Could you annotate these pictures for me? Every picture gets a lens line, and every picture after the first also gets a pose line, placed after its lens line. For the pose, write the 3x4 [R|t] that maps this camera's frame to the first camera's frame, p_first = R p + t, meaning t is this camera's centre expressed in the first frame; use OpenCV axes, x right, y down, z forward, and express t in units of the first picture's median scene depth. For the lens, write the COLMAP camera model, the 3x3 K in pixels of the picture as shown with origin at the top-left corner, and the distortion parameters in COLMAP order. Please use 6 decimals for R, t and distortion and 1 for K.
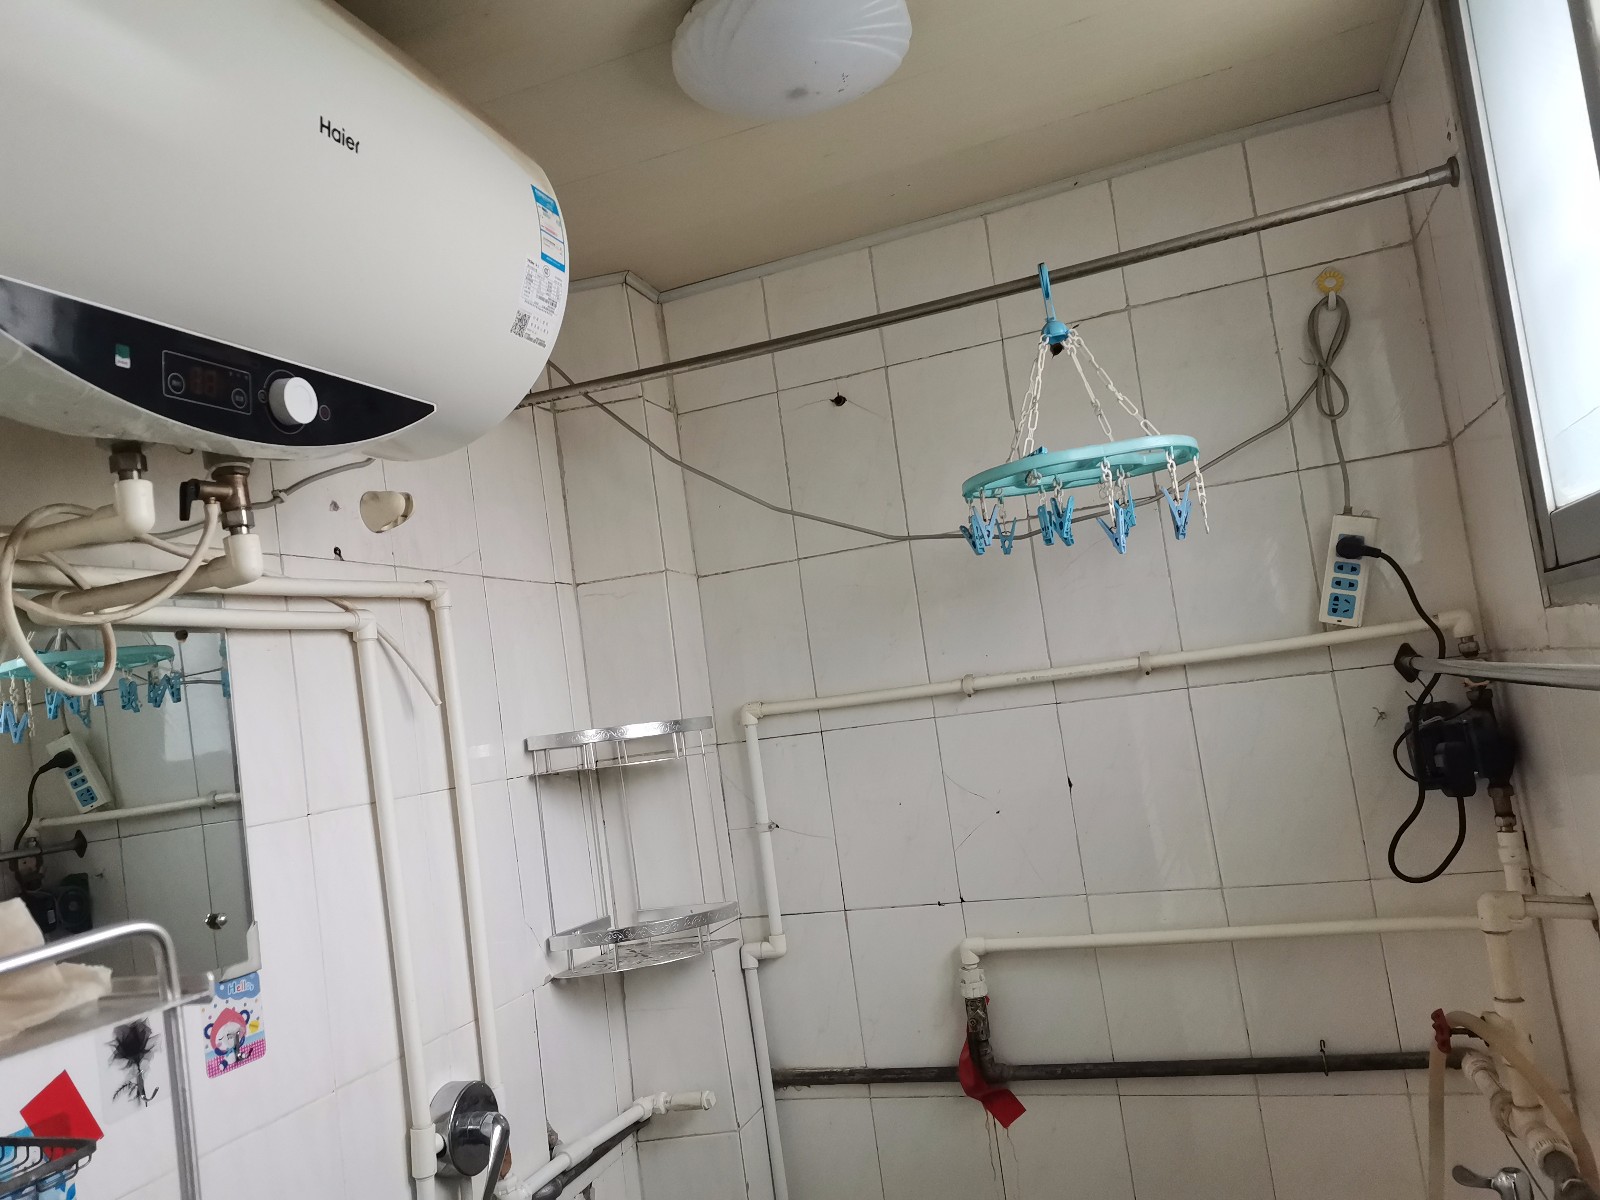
lens RADIAL K [[1189.8, 0, 771.5], [0, 1189.8, 603.8], [0, 0, 1]] dist [0.039154, -0.040222]
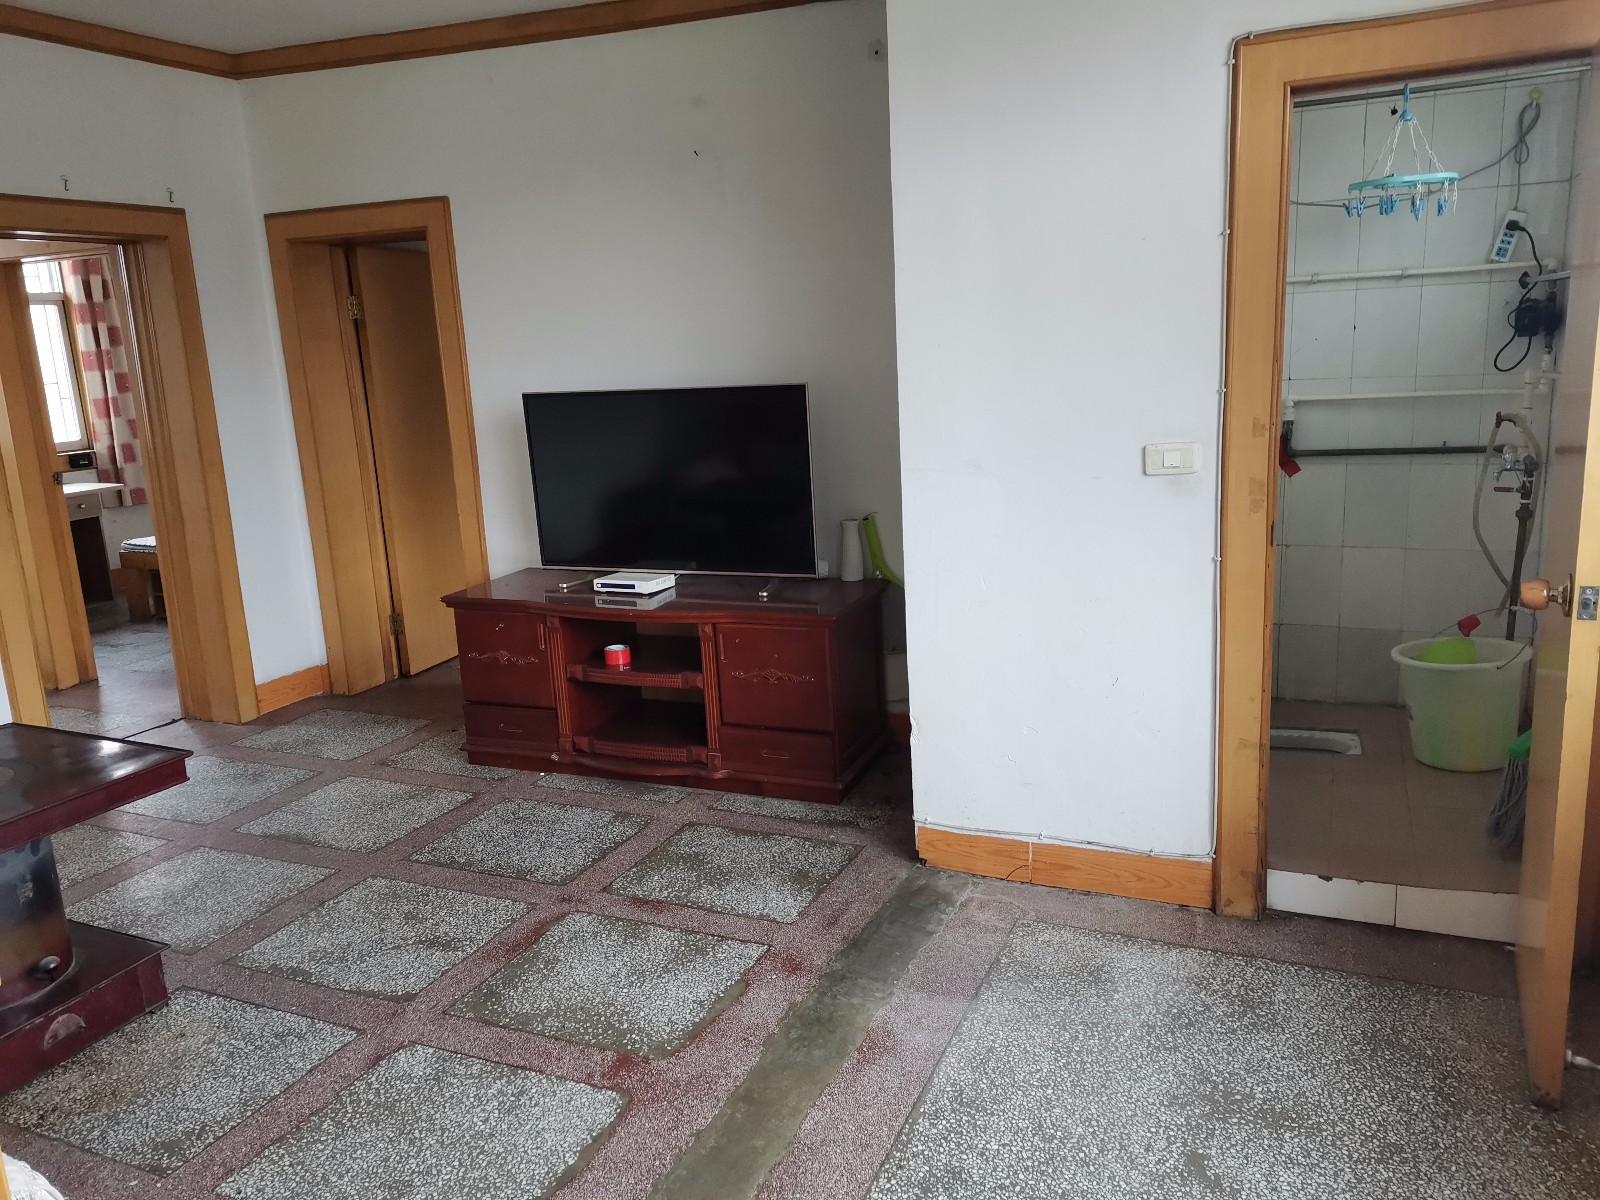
lens RADIAL K [[1189.8, 0, 771.5], [0, 1189.8, 603.8], [0, 0, 1]] dist [0.039154, -0.040222]
pose [[0.994330, 0.093449, -0.050755, -0.725096], [-0.073314, 0.948114, 0.309361, 0.030692], [0.077031, -0.303886, 0.949589, -1.475446]]
